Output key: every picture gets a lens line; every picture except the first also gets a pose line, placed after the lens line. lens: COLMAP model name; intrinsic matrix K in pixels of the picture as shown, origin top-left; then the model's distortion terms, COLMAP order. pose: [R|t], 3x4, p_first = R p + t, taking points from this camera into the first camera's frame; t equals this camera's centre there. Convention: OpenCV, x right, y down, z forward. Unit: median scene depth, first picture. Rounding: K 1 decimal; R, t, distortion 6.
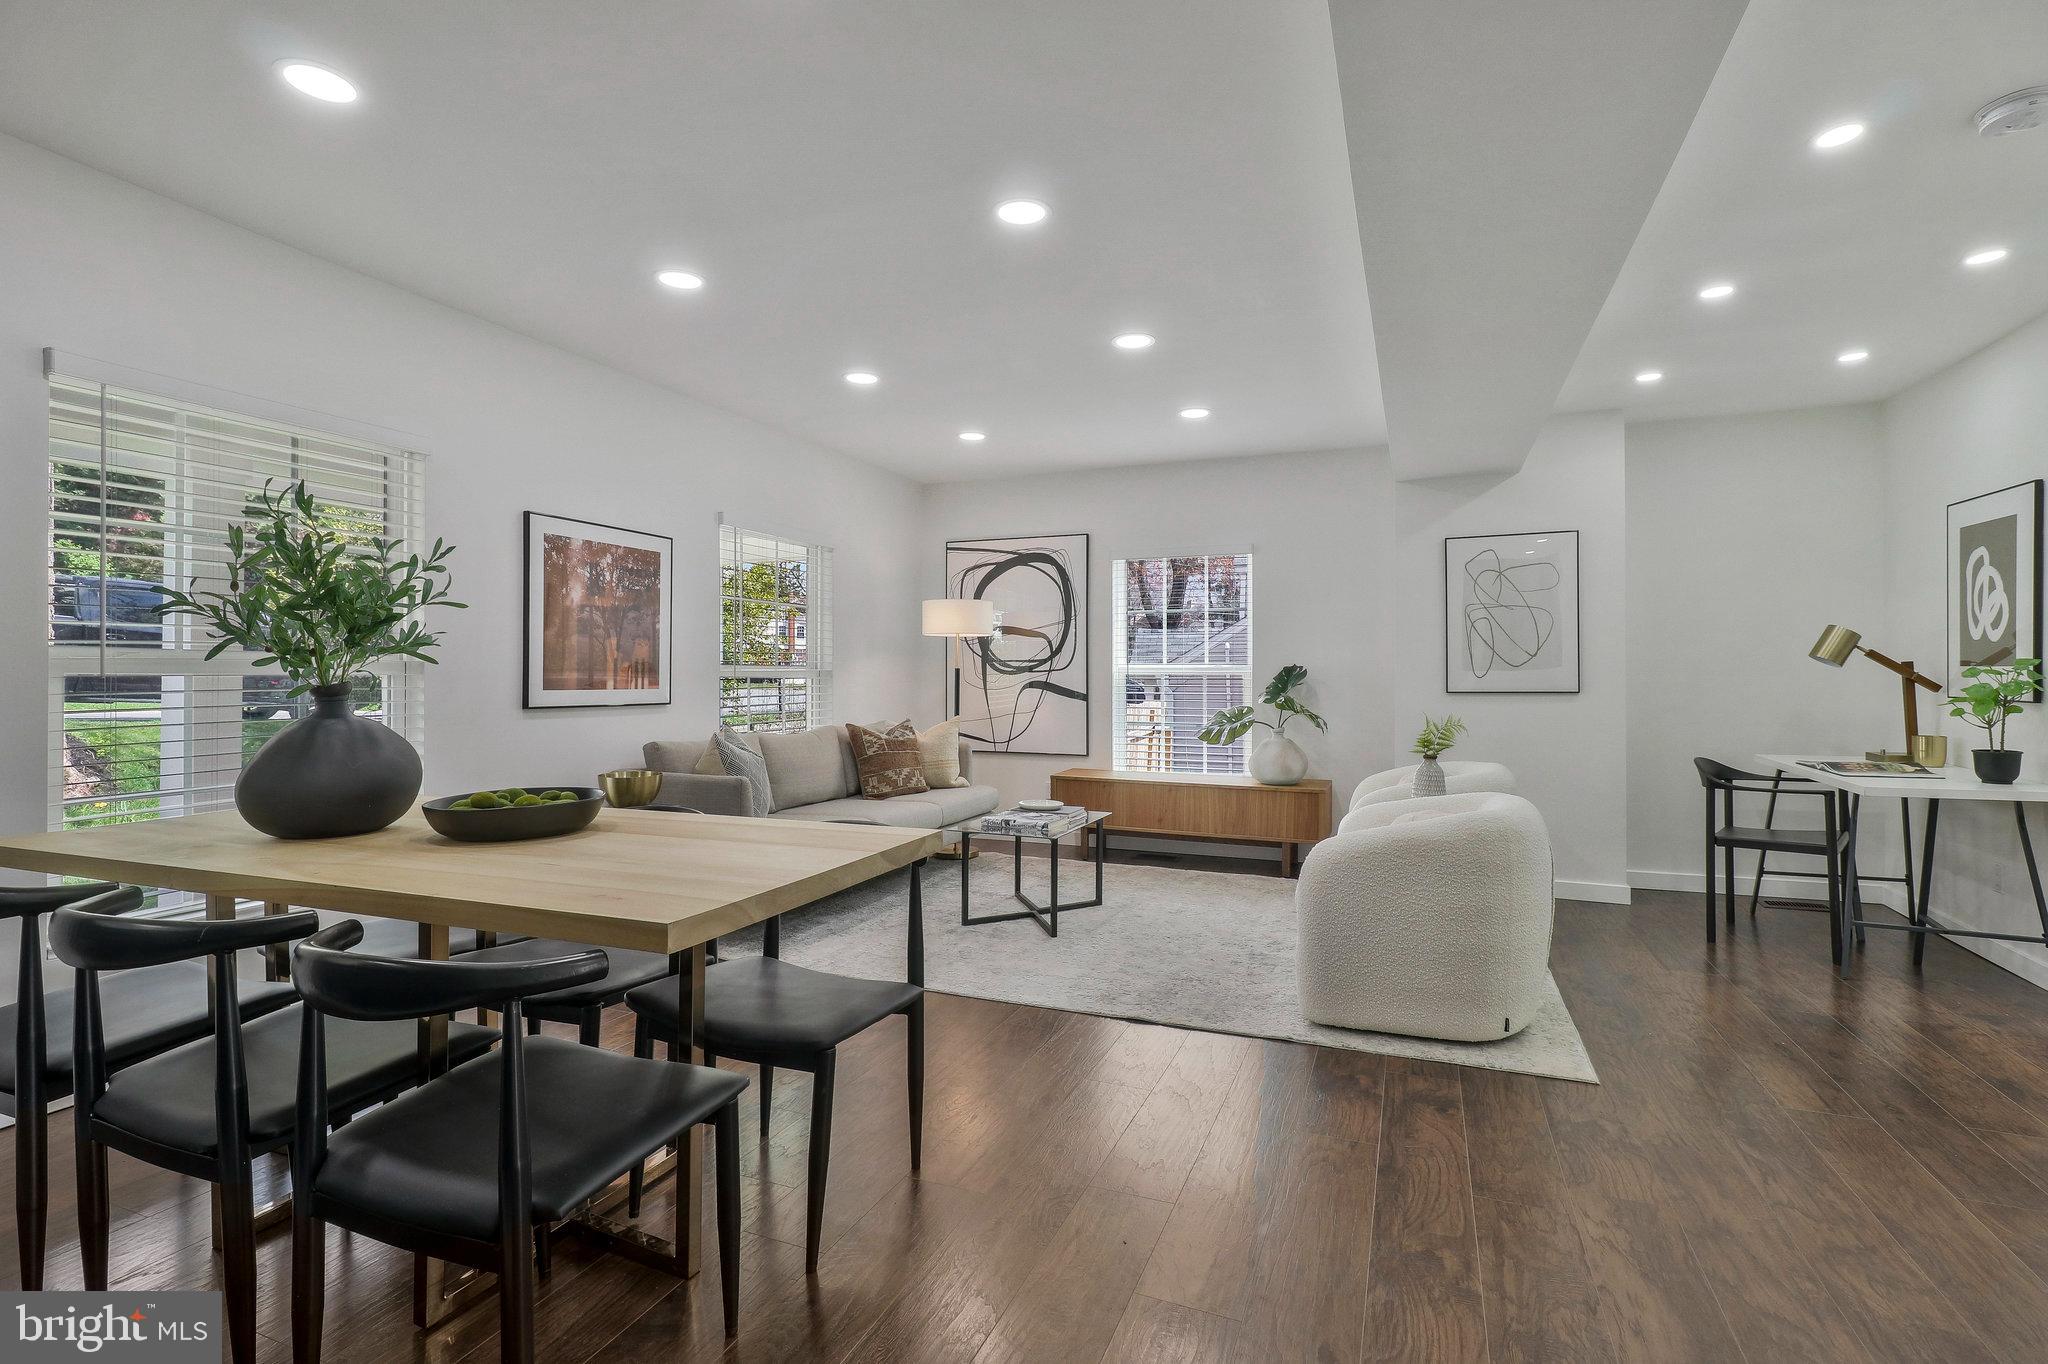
lens RADIAL K [[928.4, 0, 1027.4], [0, 928.4, 674.4], [0, 0, 1]] dist [0.001869, 0.001688]
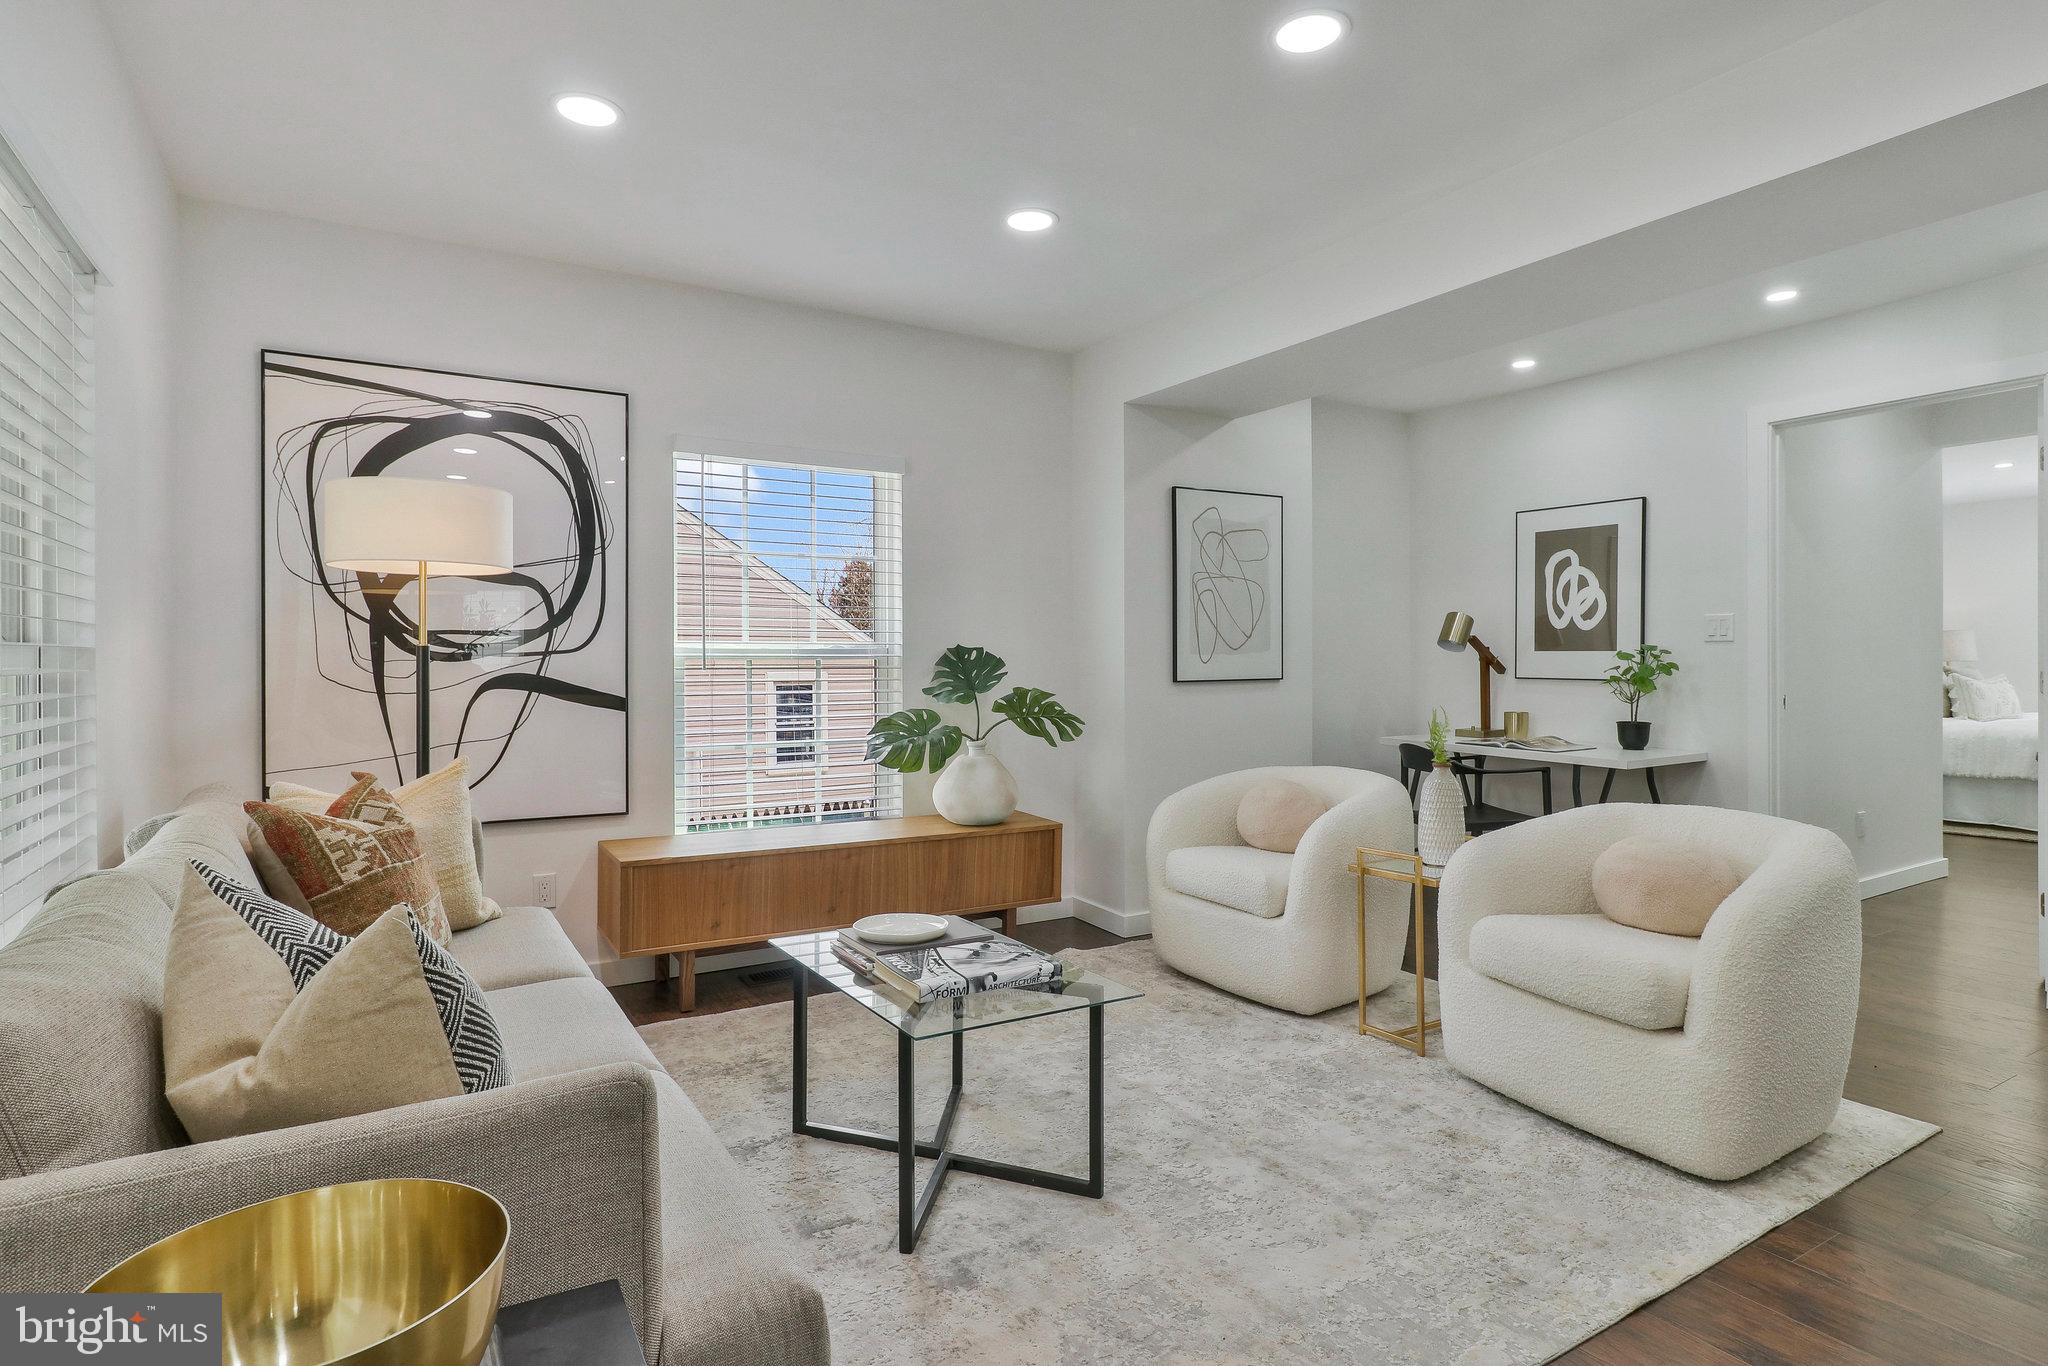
lens RADIAL K [[1061.7, 0, 1021.0], [0, 1061.7, 675.9], [0, 0, 1]] dist [0.001426, -0.000221]
pose [[0.600989, -0.011225, 0.799178, -0.306286], [0.003970, 0.999931, 0.011060, 0.003175], [-0.799247, -0.003474, 0.600992, 0.490762]]
